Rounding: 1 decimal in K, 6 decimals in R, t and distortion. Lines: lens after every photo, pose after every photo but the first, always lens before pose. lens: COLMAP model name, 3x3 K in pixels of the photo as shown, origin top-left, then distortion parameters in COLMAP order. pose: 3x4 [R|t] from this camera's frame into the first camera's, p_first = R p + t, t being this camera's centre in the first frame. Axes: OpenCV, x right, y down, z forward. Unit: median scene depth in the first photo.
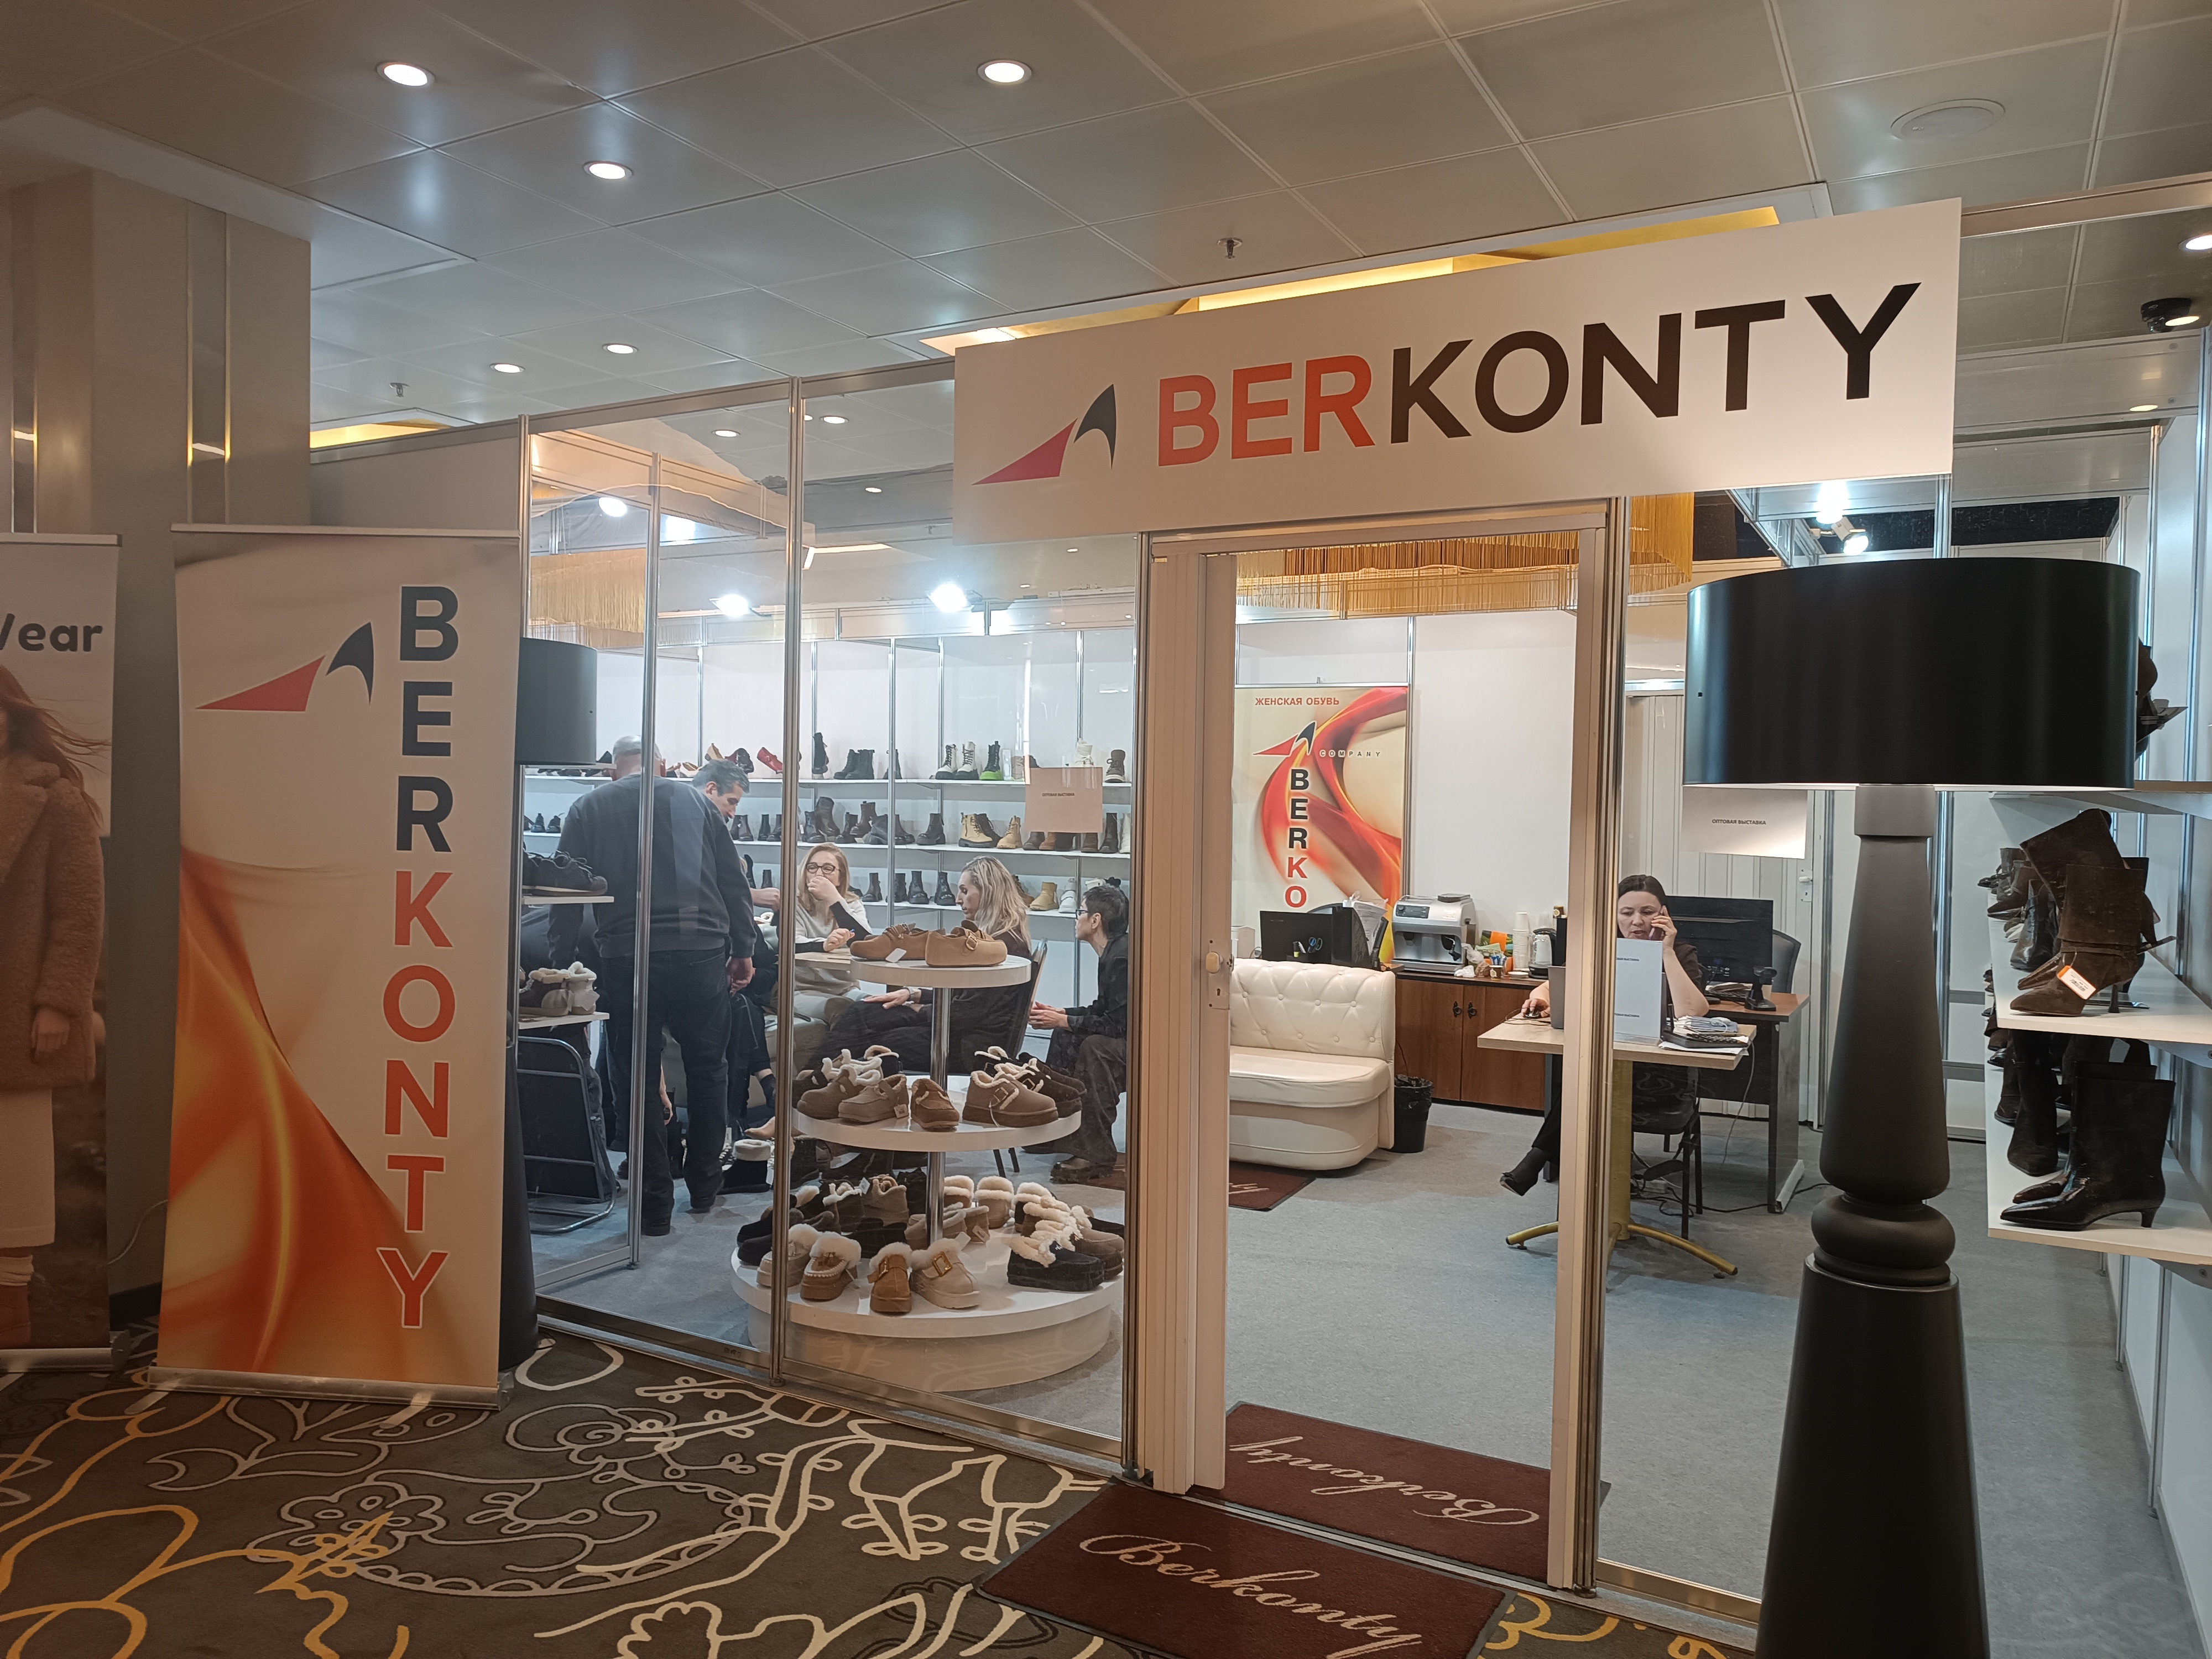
lens RADIAL K [[1538.7, 0, 1111.2], [0, 1538.7, 828.5], [0, 0, 1]] dist [0.016500, -0.024662]
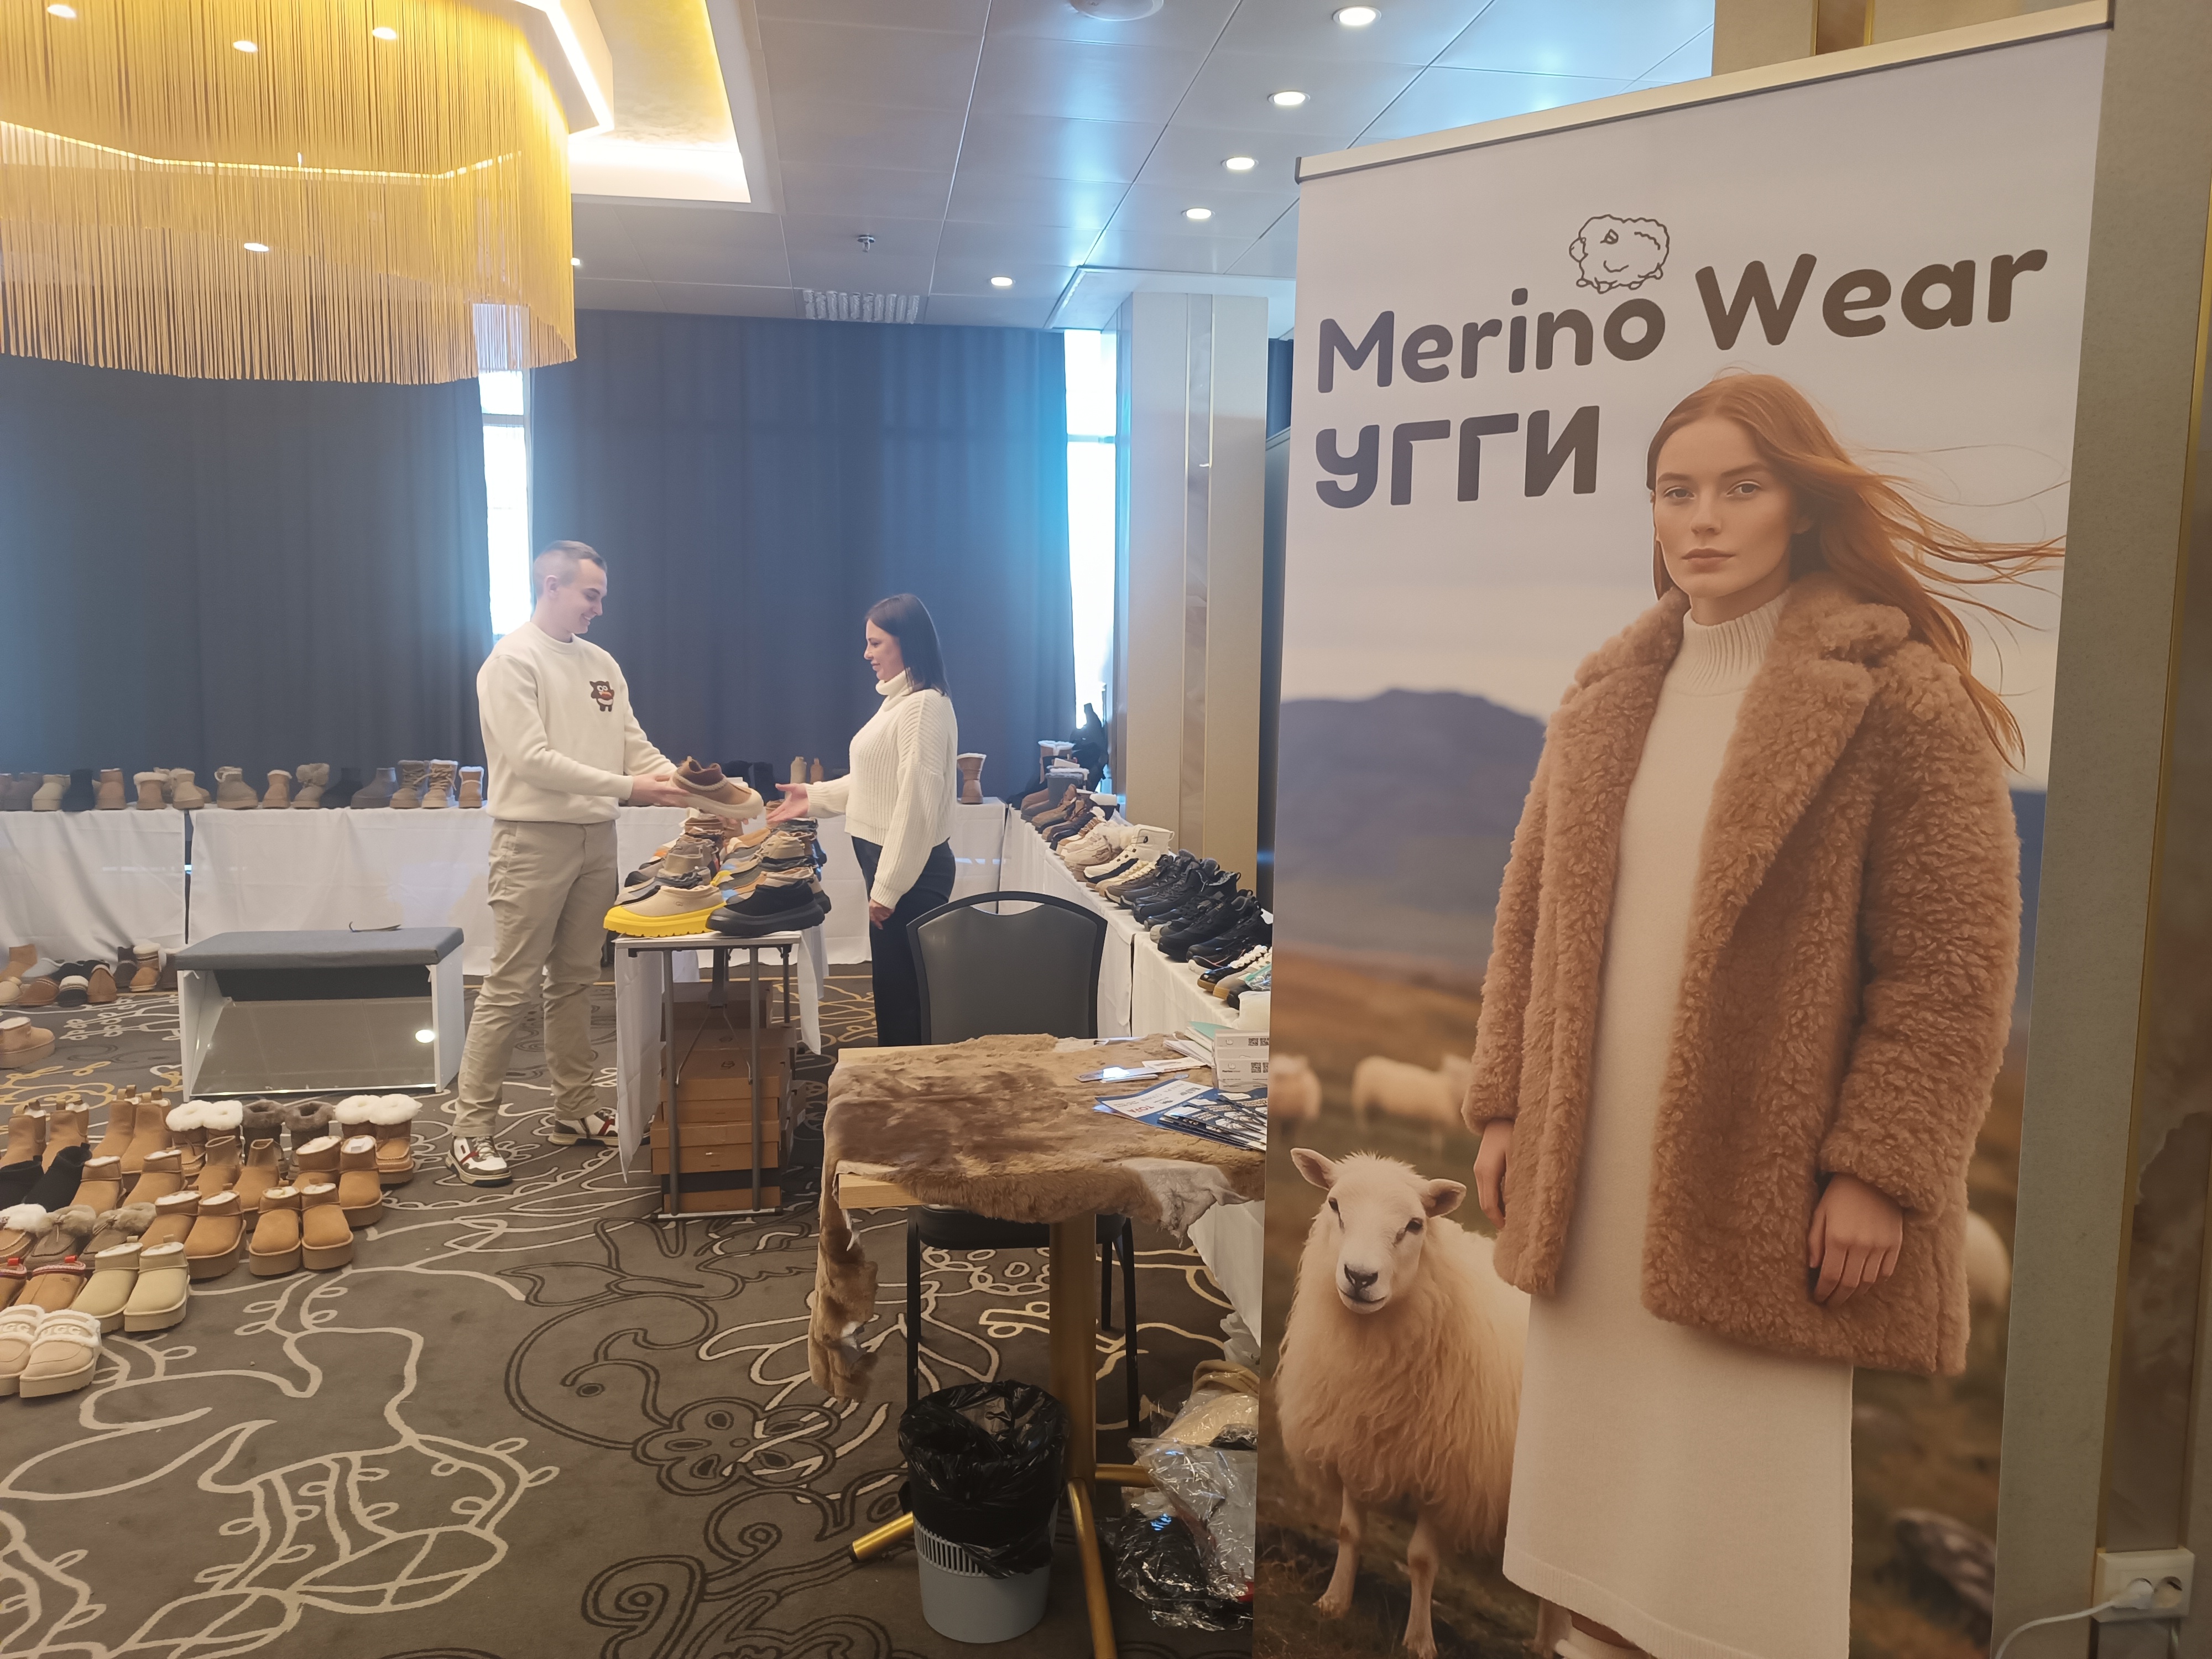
lens RADIAL K [[1538.7, 0, 1111.2], [0, 1538.7, 828.5], [0, 0, 1]] dist [0.016500, -0.024662]
pose [[0.781204, 0.060150, -0.621371, -0.590072], [-0.015121, 0.996879, 0.077489, -0.011920], [0.624093, -0.051139, 0.779675, 0.542289]]
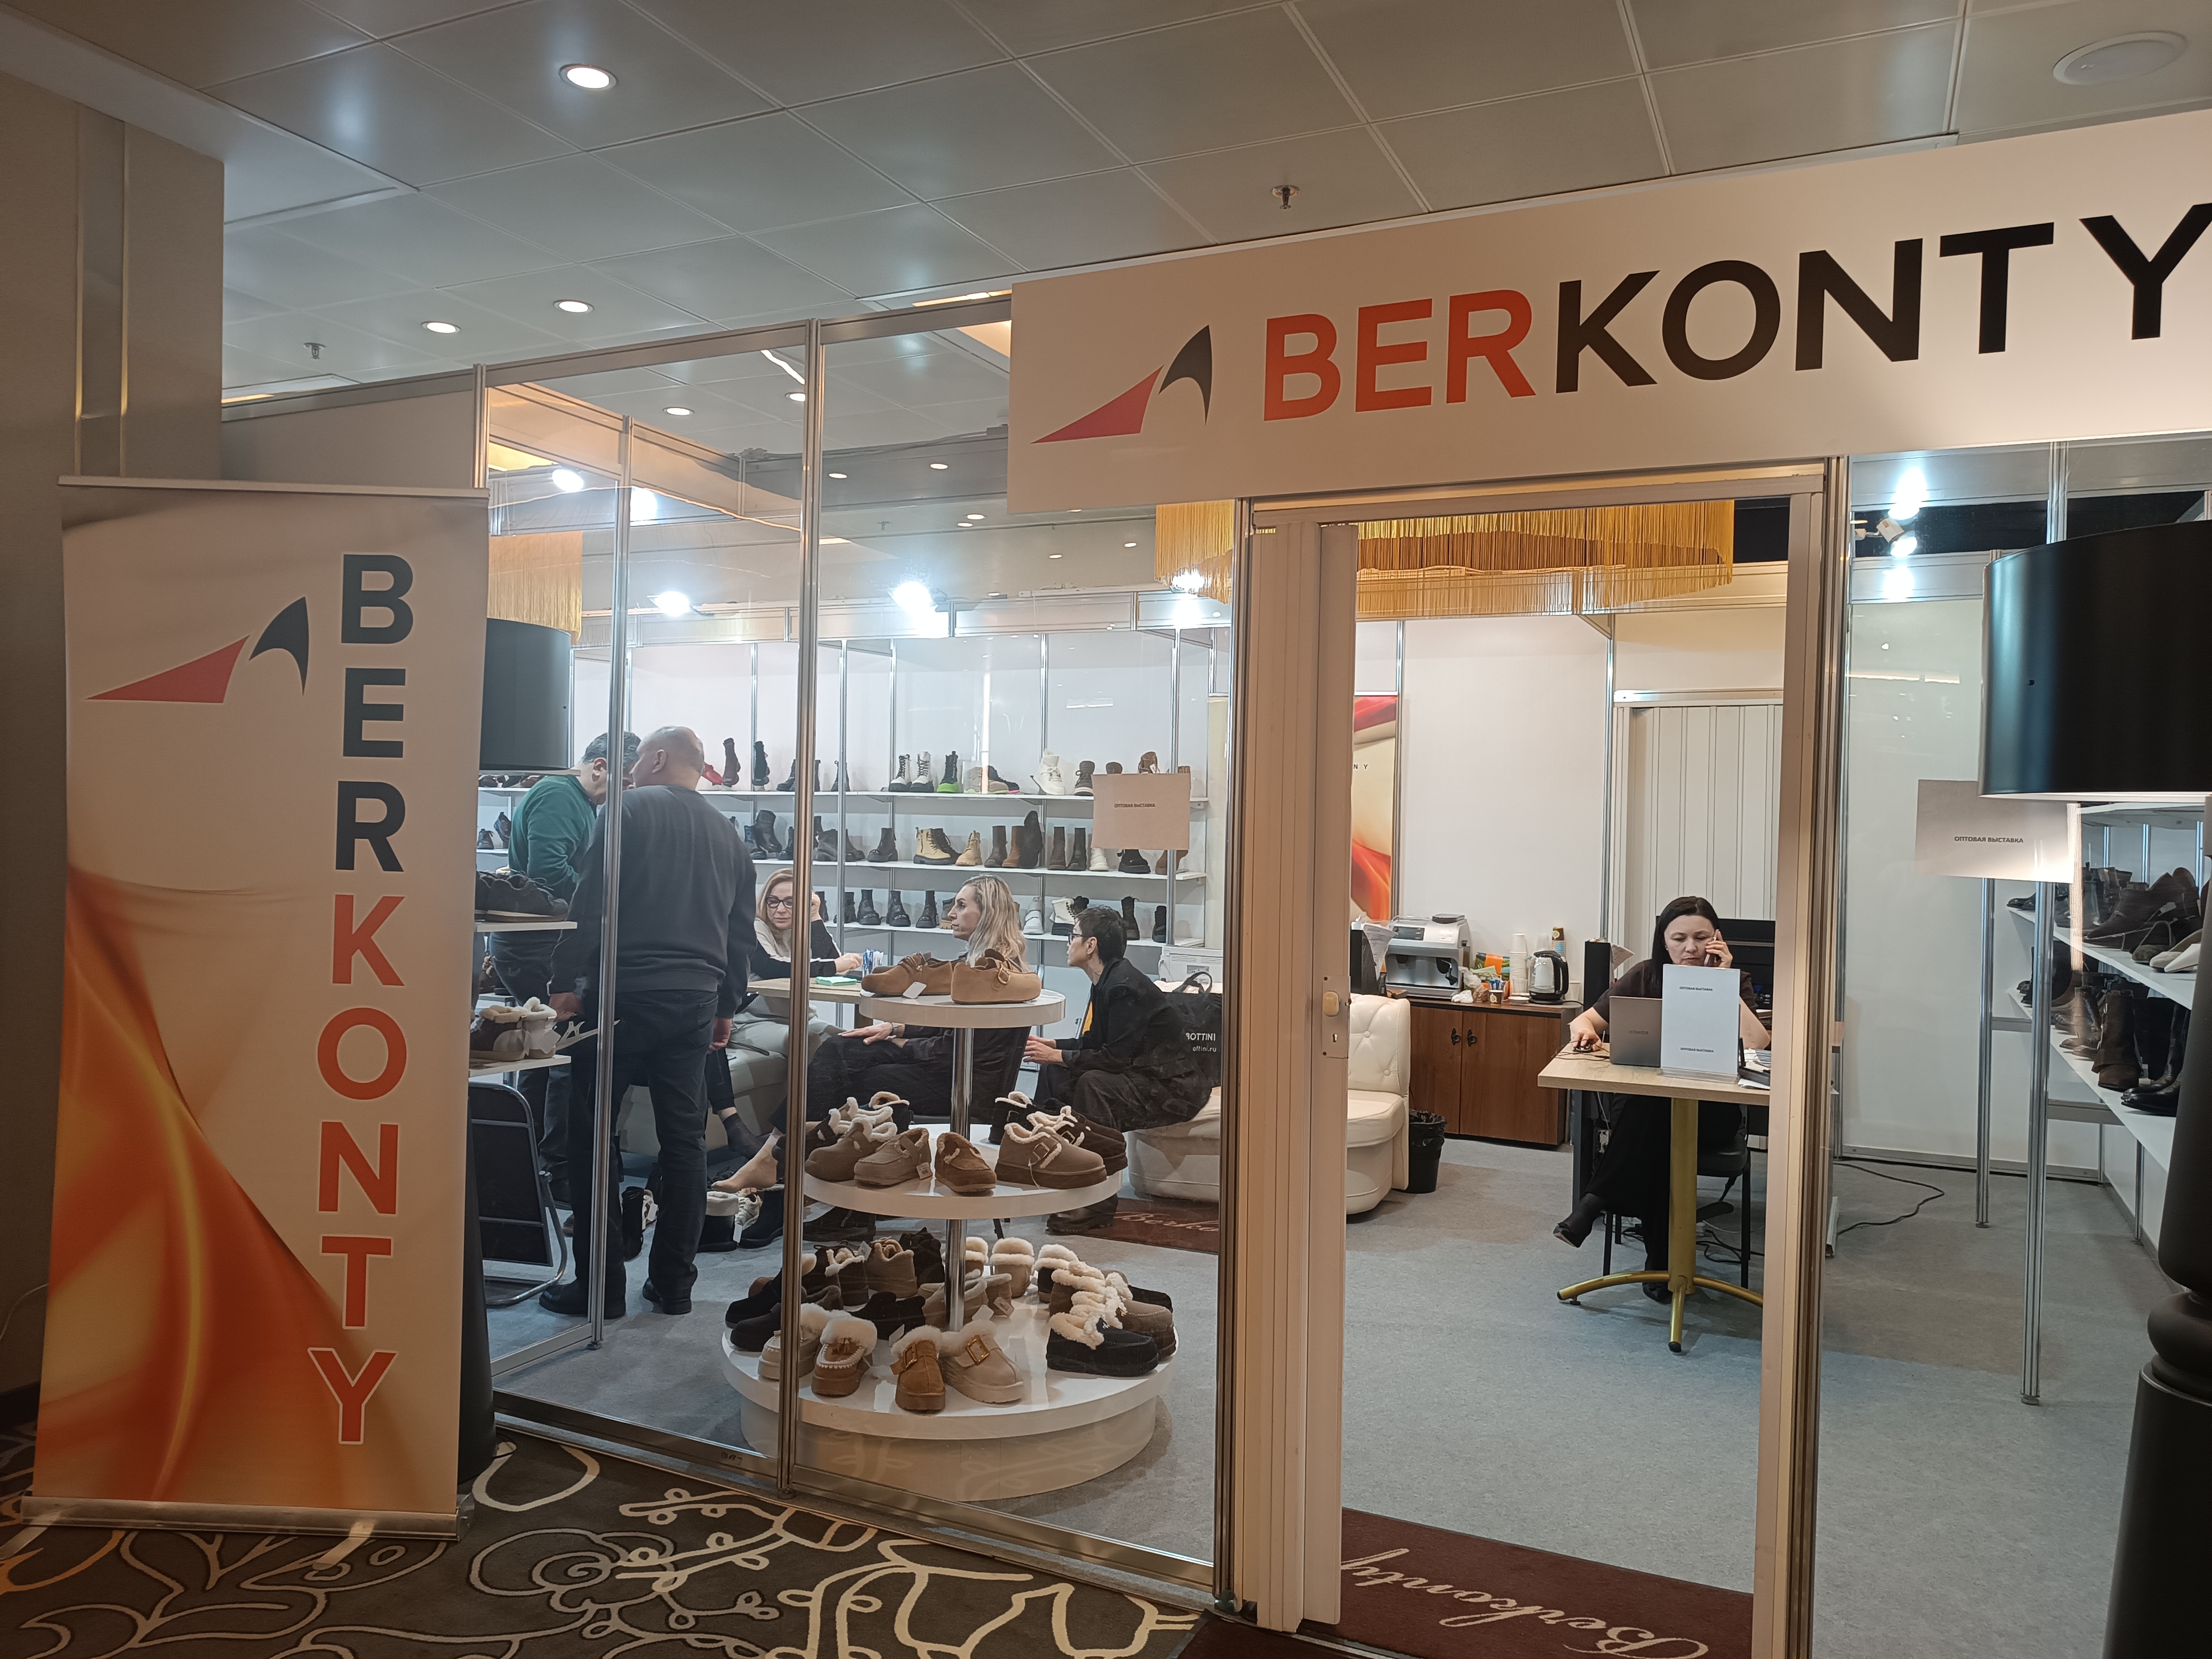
lens RADIAL K [[1539.5, 0, 1106.0], [0, 1539.5, 829.5], [0, 0, 1]] dist [0.008277, -0.012798]
pose [[0.998128, 0.002522, 0.061103, -0.095987], [-0.001939, 0.999952, -0.009610, -0.000545], [-0.061124, 0.009473, 0.998085, 0.138505]]
